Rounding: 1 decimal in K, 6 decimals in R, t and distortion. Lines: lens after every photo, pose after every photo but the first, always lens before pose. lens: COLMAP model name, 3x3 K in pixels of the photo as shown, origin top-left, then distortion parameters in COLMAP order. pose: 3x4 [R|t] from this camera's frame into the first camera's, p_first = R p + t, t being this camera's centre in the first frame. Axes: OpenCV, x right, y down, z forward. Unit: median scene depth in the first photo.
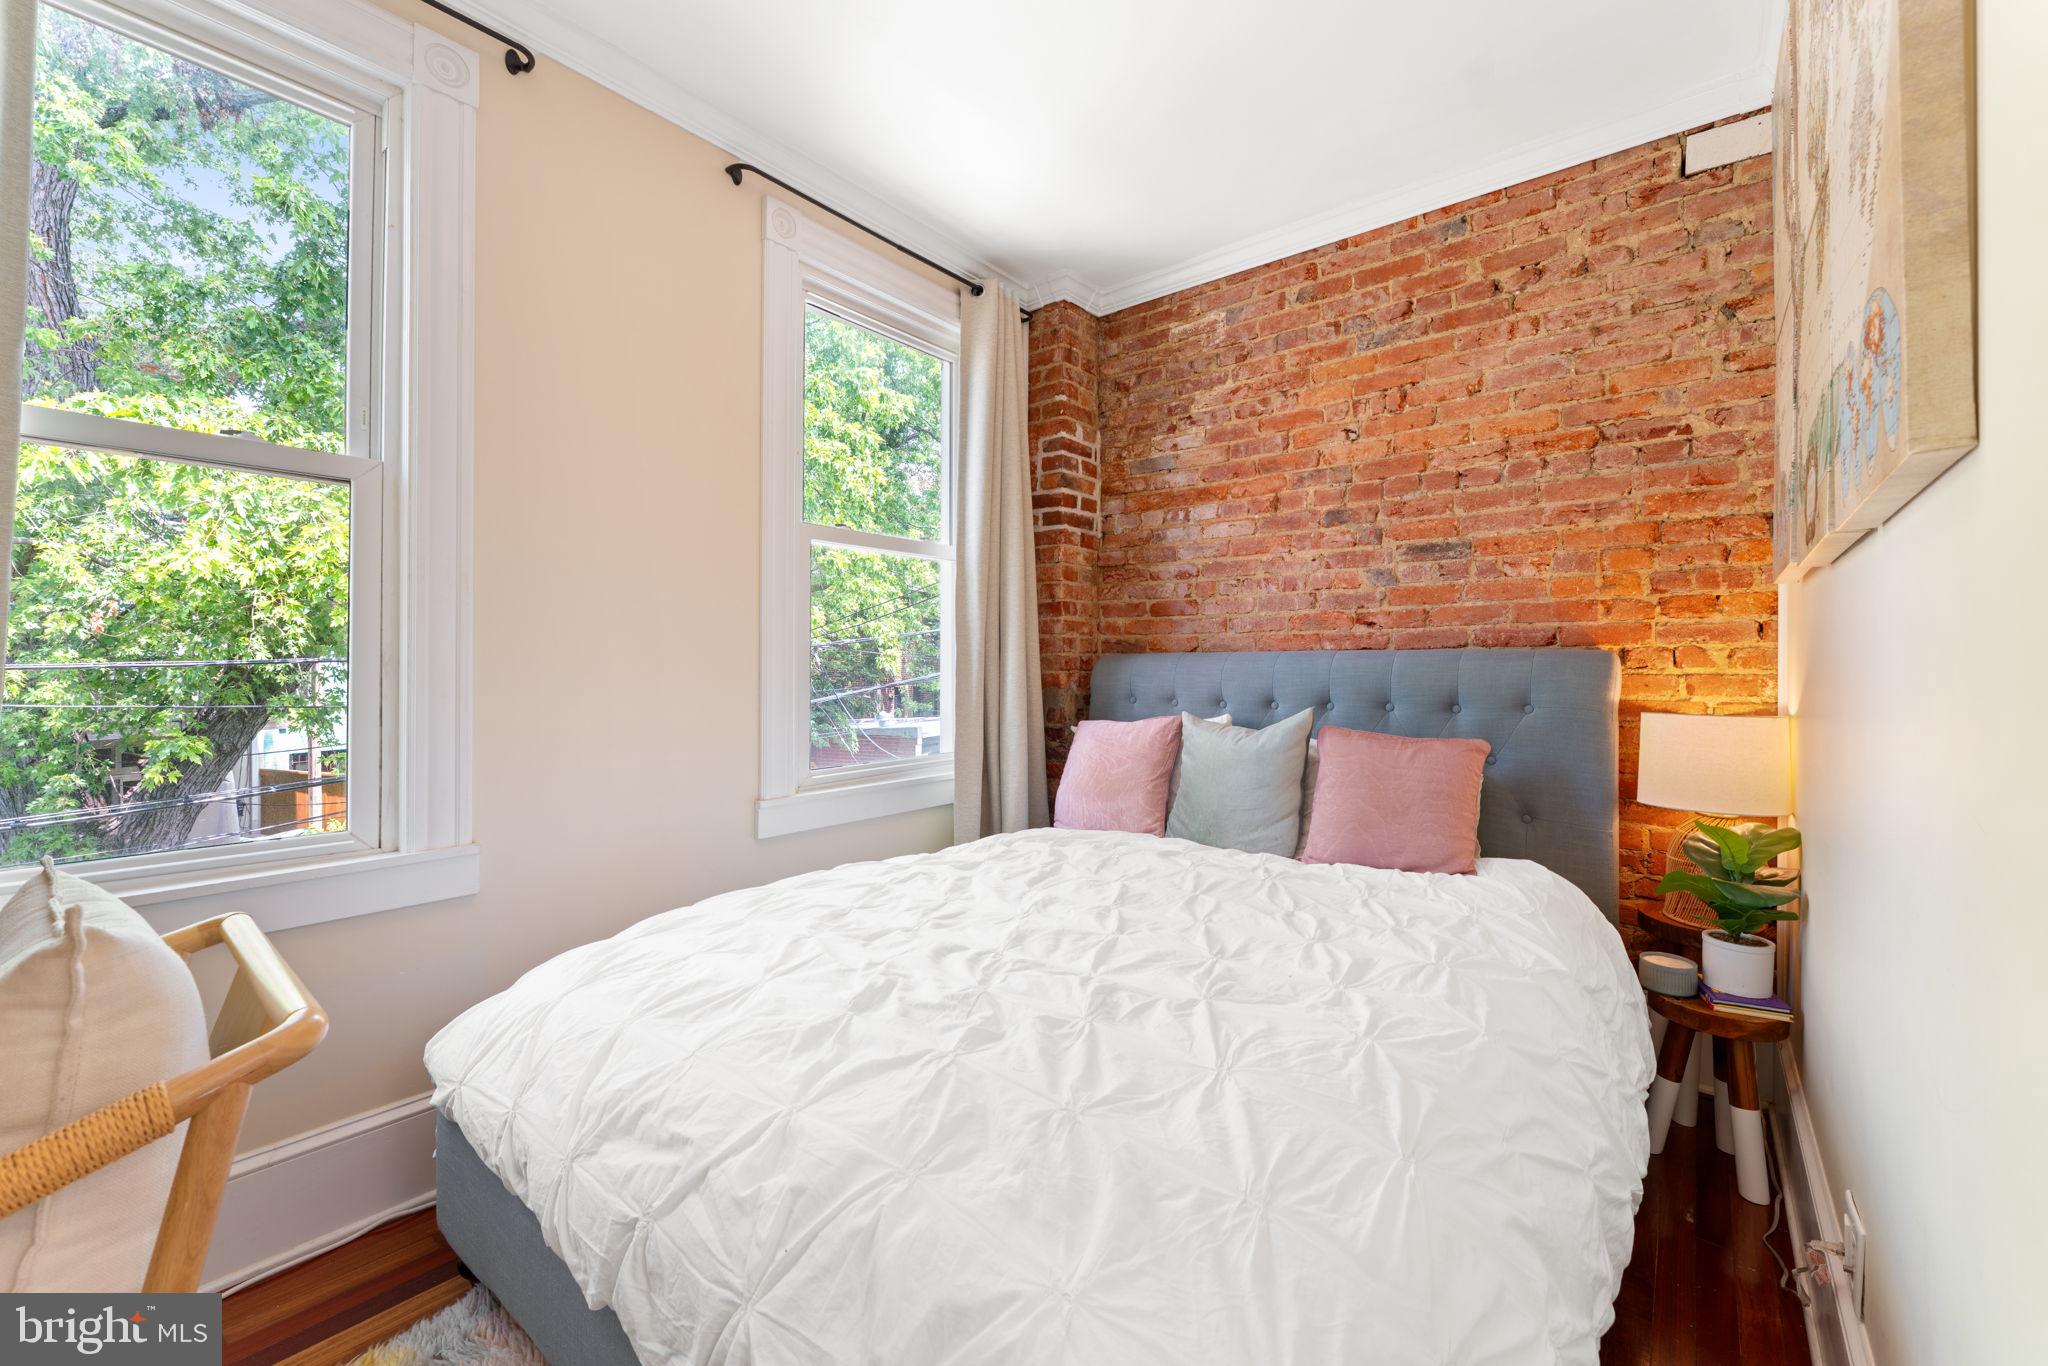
lens RADIAL K [[817.4, 0, 994.3], [0, 817.4, 663.3], [0, 0, 1]] dist [-0.002181, -0.000263]
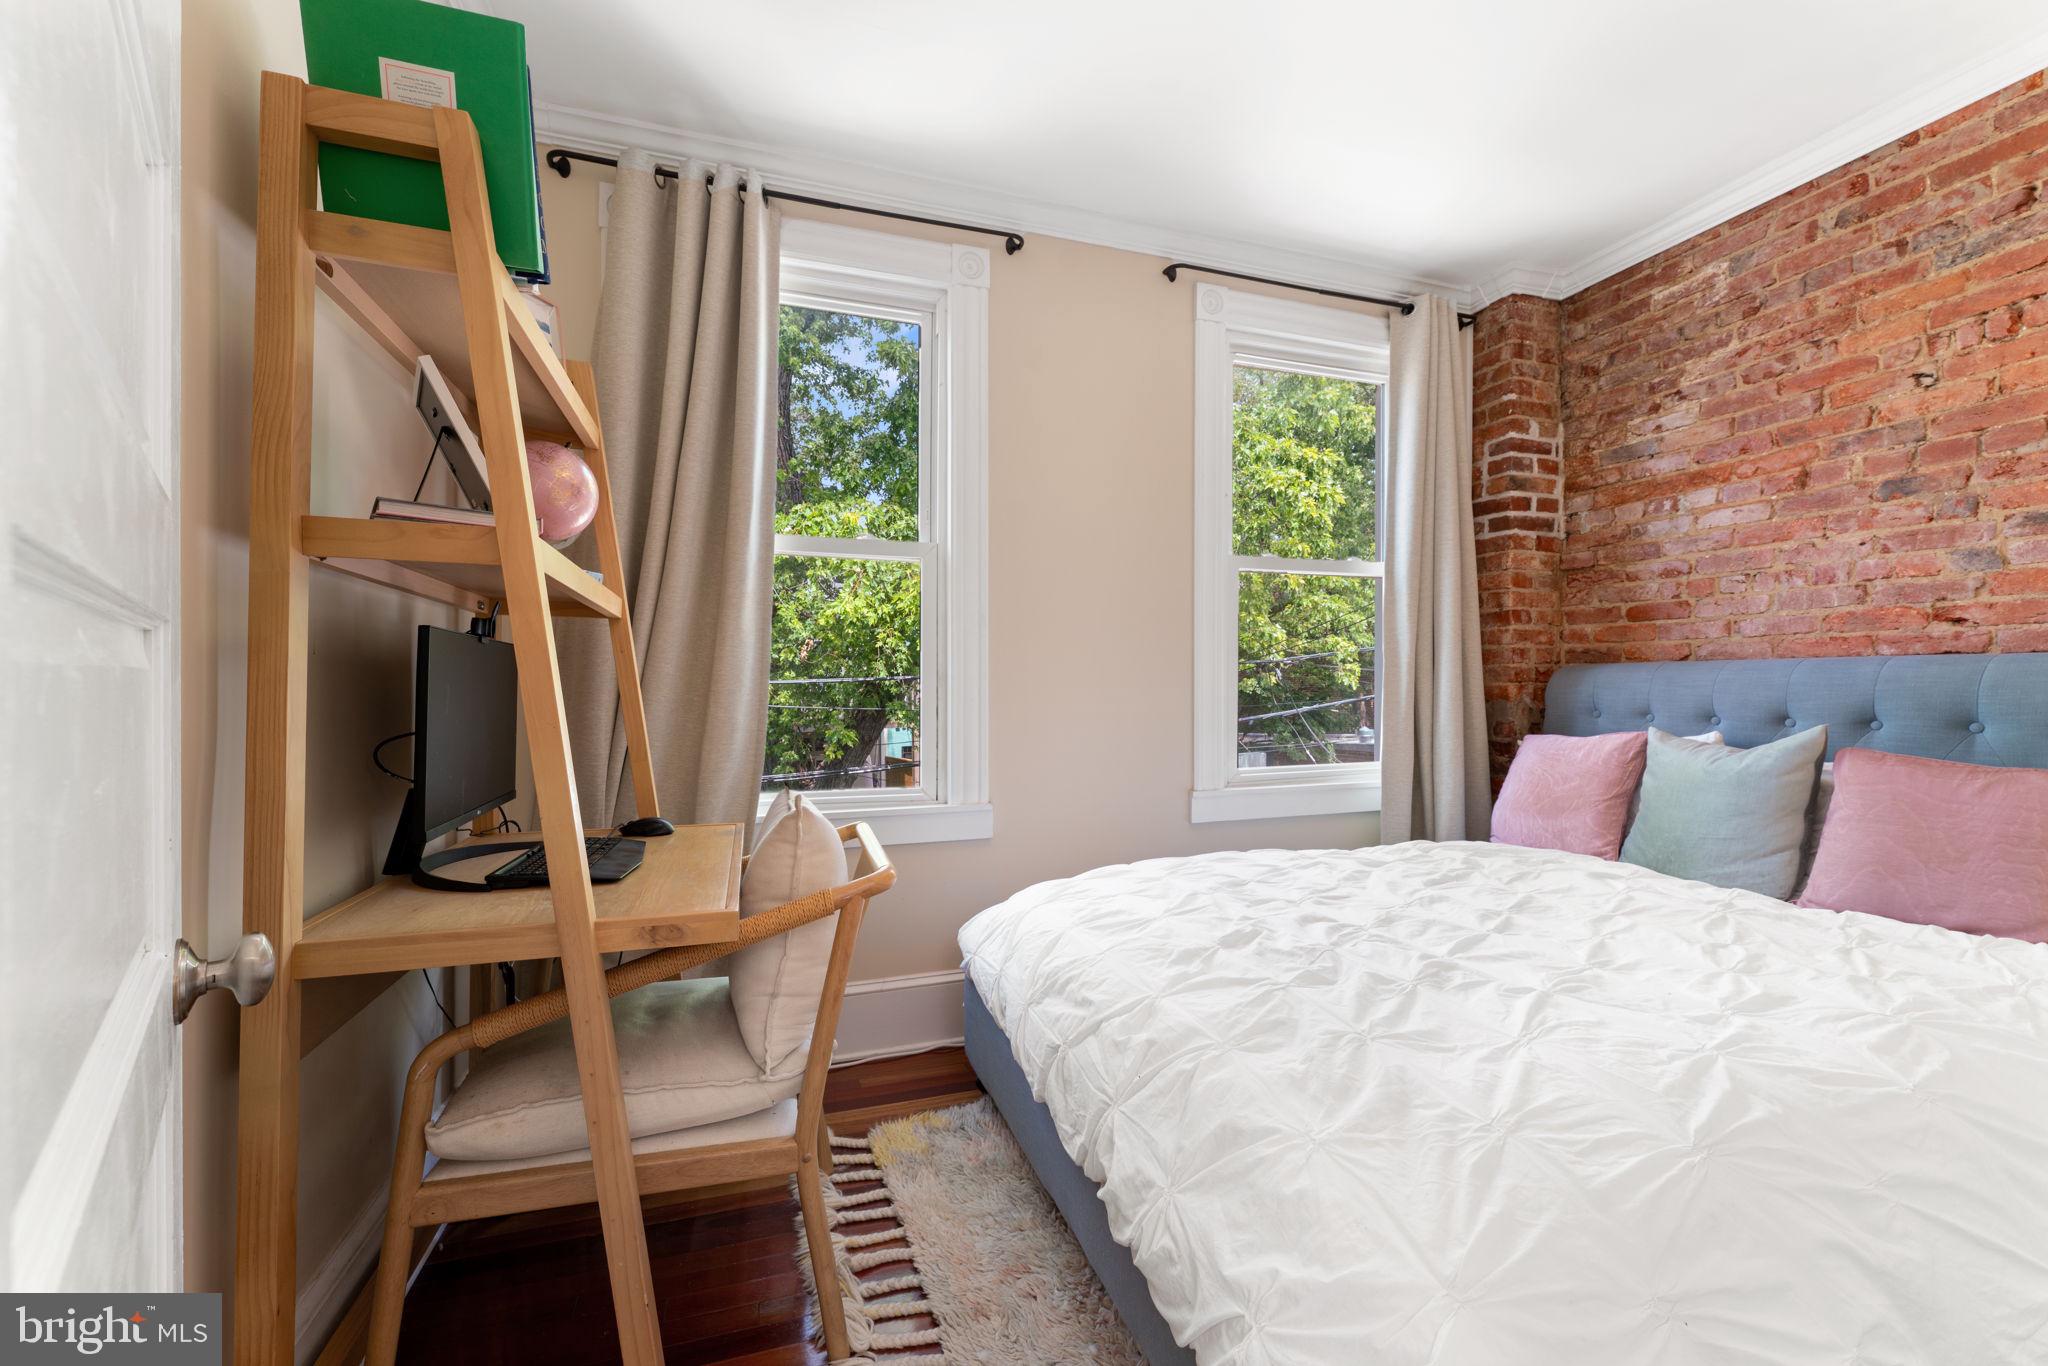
lens RADIAL K [[817.4, 0, 1030.7], [0, 817.4, 681.7], [0, 0, 1]] dist [-0.002181, -0.000263]
pose [[0.846451, -0.003432, -0.532455, 0.129539], [0.004525, 0.999989, 0.000748, 0.005126], [0.532447, -0.003042, 0.846458, -0.120344]]
